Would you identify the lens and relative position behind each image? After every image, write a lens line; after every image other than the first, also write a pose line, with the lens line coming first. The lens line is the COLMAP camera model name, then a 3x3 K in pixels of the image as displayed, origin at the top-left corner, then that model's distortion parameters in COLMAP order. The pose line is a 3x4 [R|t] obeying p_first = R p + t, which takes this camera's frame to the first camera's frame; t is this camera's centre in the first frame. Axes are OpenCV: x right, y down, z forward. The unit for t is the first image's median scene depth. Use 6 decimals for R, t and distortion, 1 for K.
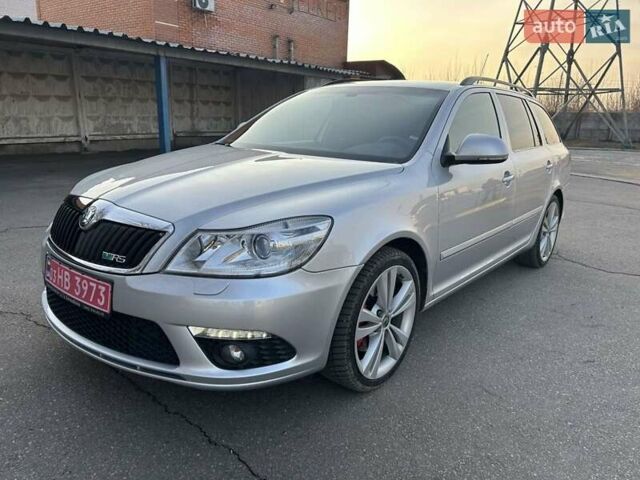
lens RADIAL K [[490.4, 0, 320.7], [0, 490.4, 233.2], [0, 0, 1]] dist [0.073633, -0.095358]
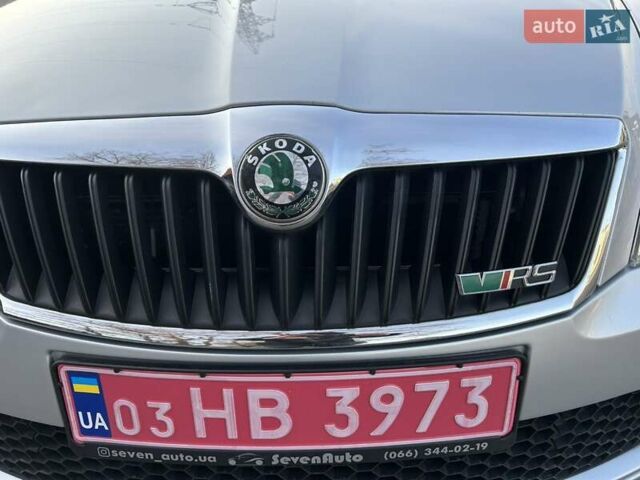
lens RADIAL K [[494.5, 0, 320.0], [0, 494.5, 240.0], [0, 0, 1]] dist [0.044676, -0.057545]
pose [[0.762253, -0.363116, 0.535834, -0.655244], [0.188923, 0.916587, 0.352387, -0.099367], [-0.619096, -0.167377, 0.767272, 0.843672]]
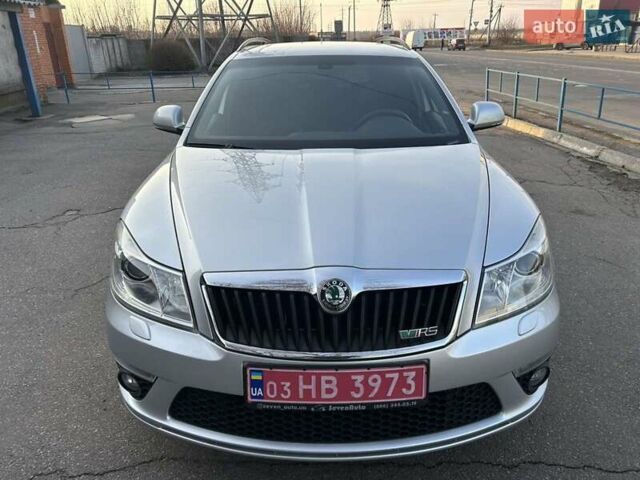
lens RADIAL K [[490.4, 0, 320.7], [0, 490.4, 233.2], [0, 0, 1]] dist [0.073633, -0.095358]
pose [[0.757752, -0.274370, 0.592059, -0.963383], [0.186760, 0.960542, 0.206105, -0.298365], [-0.625246, -0.045603, 0.779094, 0.486395]]
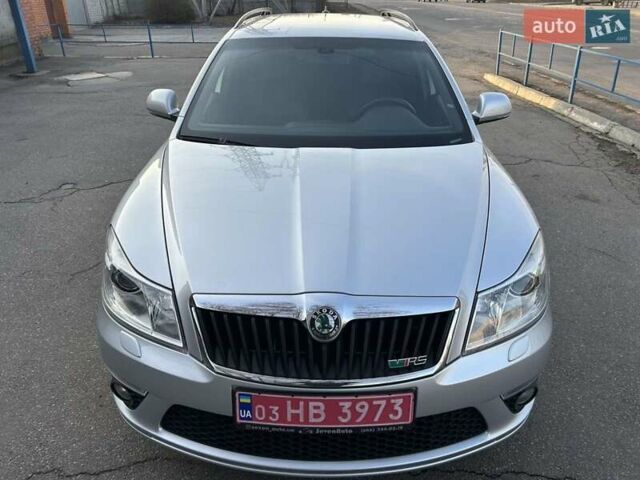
lens RADIAL K [[494.5, 0, 320.0], [0, 494.5, 240.0], [0, 0, 1]] dist [0.044676, -0.057545]
pose [[0.767965, -0.316150, 0.557026, -0.908605], [0.167201, 0.938487, 0.302137, -0.400217], [-0.618282, -0.138895, 0.773586, 0.495928]]
